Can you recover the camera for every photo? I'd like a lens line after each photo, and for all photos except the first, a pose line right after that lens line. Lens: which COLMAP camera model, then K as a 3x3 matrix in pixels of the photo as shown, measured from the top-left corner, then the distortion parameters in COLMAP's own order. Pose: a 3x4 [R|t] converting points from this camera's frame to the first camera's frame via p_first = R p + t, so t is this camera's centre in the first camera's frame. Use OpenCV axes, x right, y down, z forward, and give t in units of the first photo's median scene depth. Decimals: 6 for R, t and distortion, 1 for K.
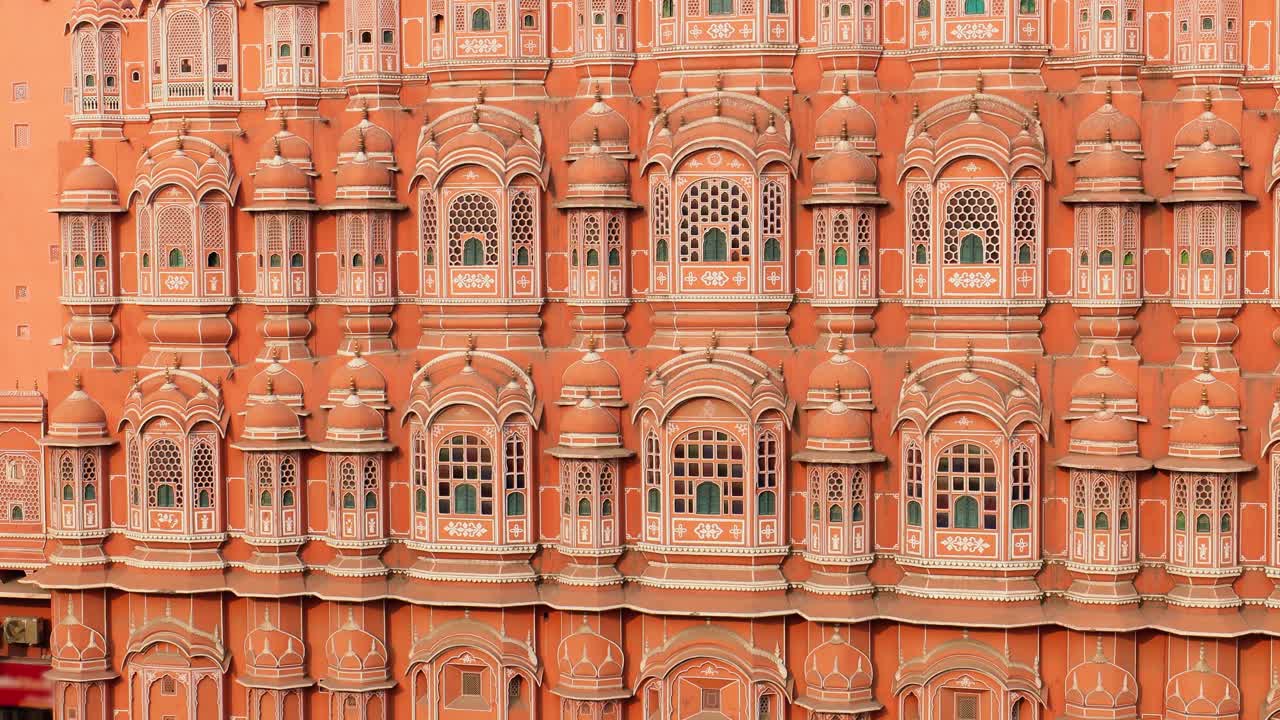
lens RADIAL K [[994.8, 0, 640.0], [0, 994.8, 360.0], [0, 0, 1]] dist [0.006967, 0.002941]
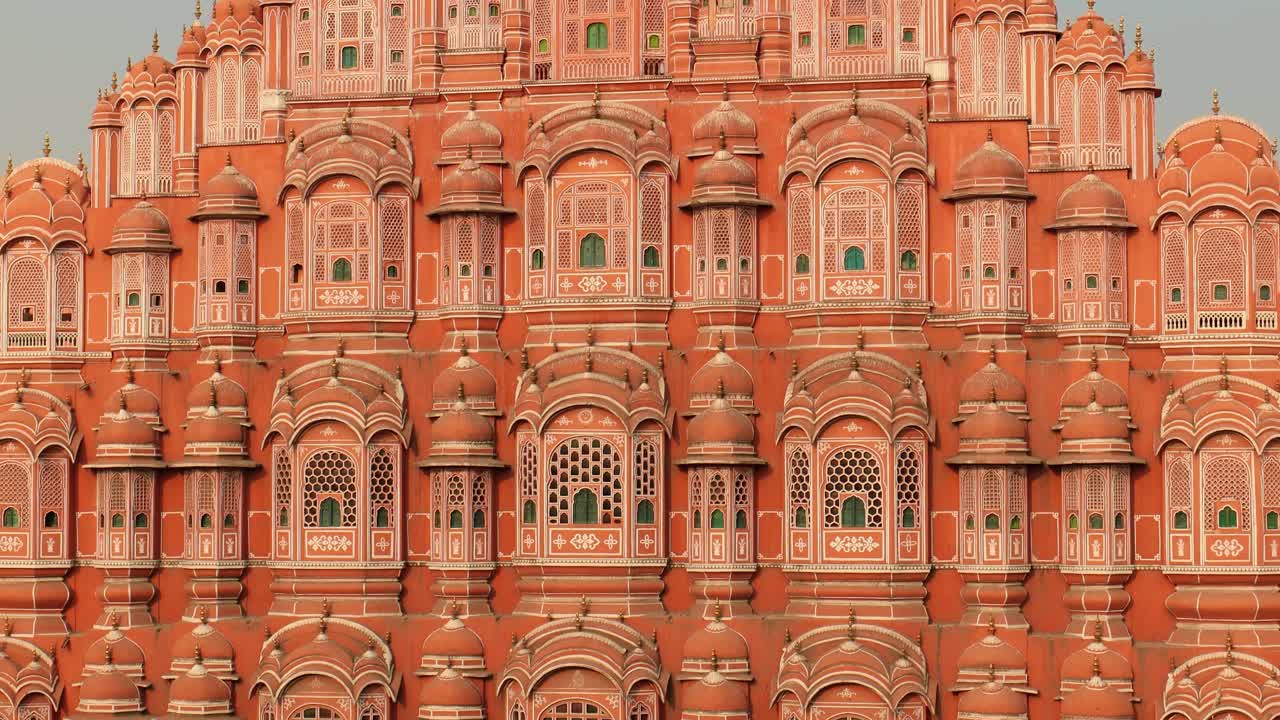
lens RADIAL K [[994.8, 0, 640.0], [0, 994.8, 360.0], [0, 0, 1]] dist [0.006967, 0.002941]
pose [[0.999712, 0.006610, 0.023071, 0.104640], [-0.005610, 0.999053, -0.043145, -0.214695], [-0.023334, 0.043003, 0.998802, 0.041906]]
